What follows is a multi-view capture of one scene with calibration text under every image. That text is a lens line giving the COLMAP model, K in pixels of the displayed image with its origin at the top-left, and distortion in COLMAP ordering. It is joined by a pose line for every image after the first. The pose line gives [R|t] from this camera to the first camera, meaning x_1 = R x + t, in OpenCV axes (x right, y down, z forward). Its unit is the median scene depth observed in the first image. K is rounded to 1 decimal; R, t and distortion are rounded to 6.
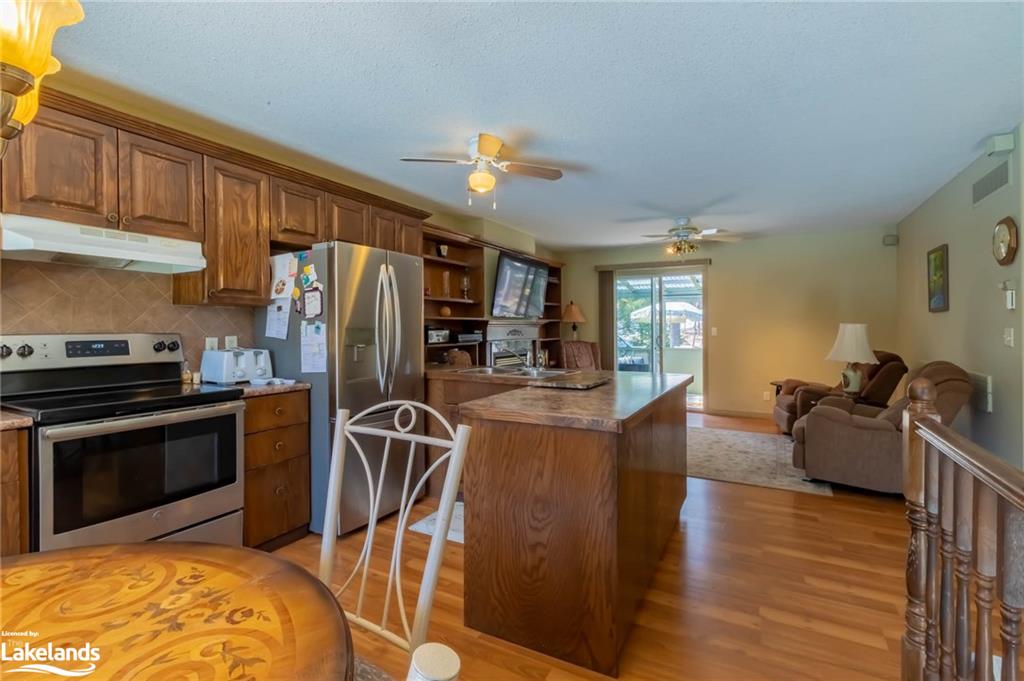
lens RADIAL K [[465.0, 0, 500.2], [0, 465.0, 329.7], [0, 0, 1]] dist [-0.003316, 0.002788]
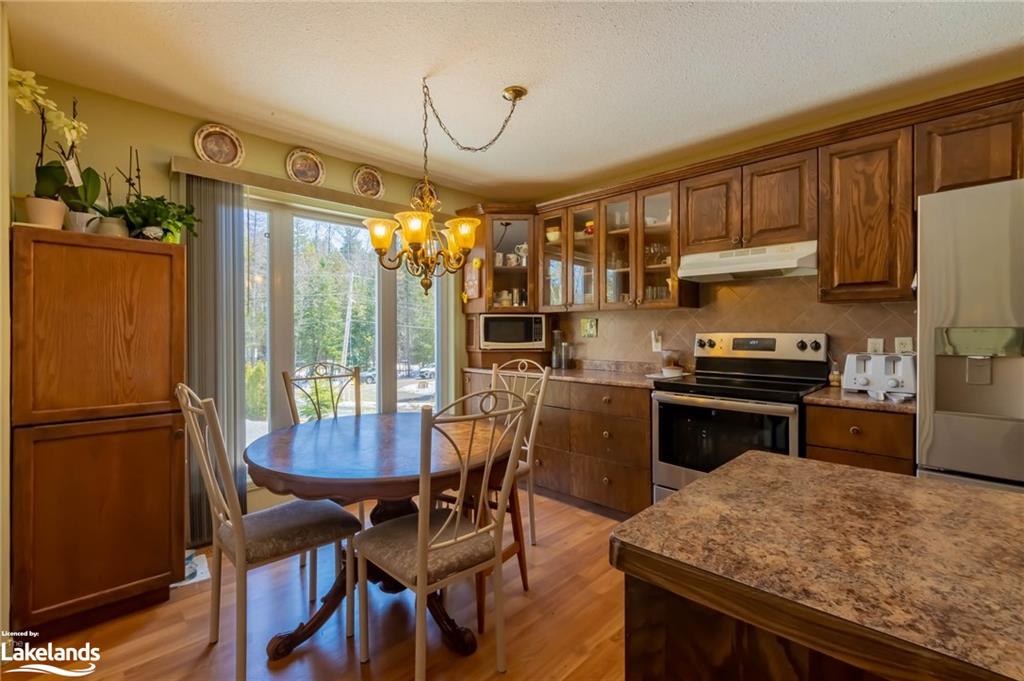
lens RADIAL K [[465.0, 0, 521.3], [0, 465.0, 332.4], [0, 0, 1]] dist [-0.003316, 0.002788]
pose [[-0.245762, 0.009538, -0.969283, 0.412262], [-0.000119, 0.999951, 0.009870, -0.003126], [0.969330, 0.002541, -0.245749, 0.588861]]
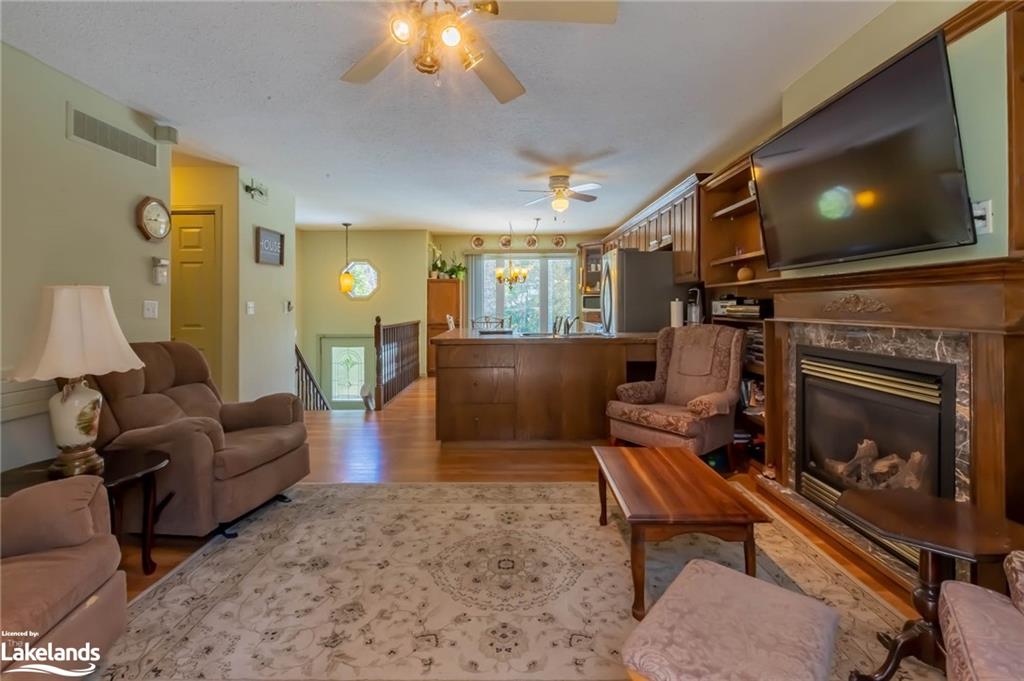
lens RADIAL K [[465.0, 0, 507.1], [0, 465.0, 305.1], [0, 0, 1]] dist [-0.003316, 0.002788]
pose [[-0.866187, 0.008418, -0.499649, 0.947235], [0.007539, 0.999964, 0.003778, 0.005127], [0.499663, -0.000495, -0.866220, 2.405940]]
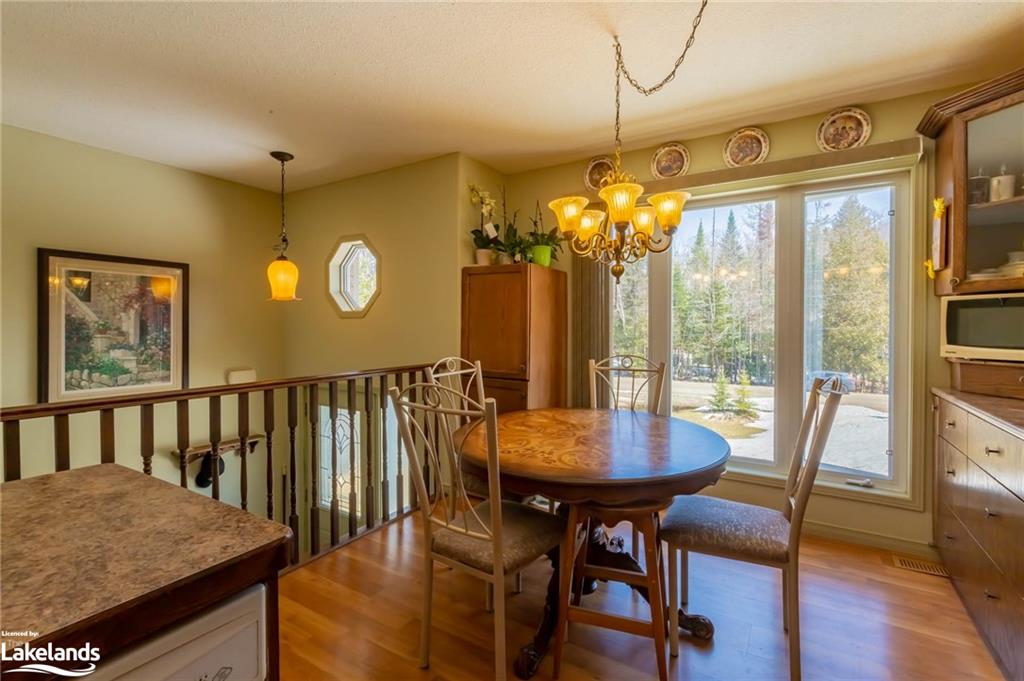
lens RADIAL K [[465.0, 0, 513.2], [0, 465.0, 327.3], [0, 0, 1]] dist [-0.003316, 0.002788]
pose [[-0.999622, 0.003713, 0.027237, -0.193742], [0.004001, 0.999937, 0.010511, -0.001874], [-0.027196, 0.010616, -0.999574, 0.944025]]
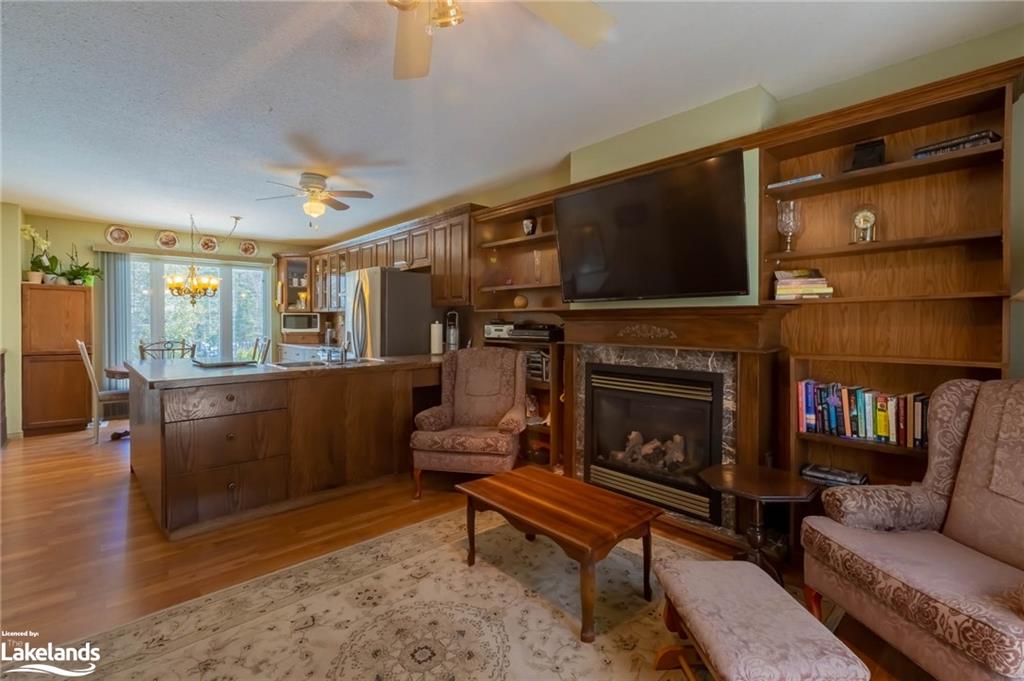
lens RADIAL K [[465.0, 0, 518.3], [0, 465.0, 326.5], [0, 0, 1]] dist [-0.003316, 0.002788]
pose [[-0.282265, 0.013799, -0.959237, 1.120526], [-0.003437, 0.999876, 0.015394, -0.014150], [0.959330, 0.007642, -0.282183, 2.047525]]
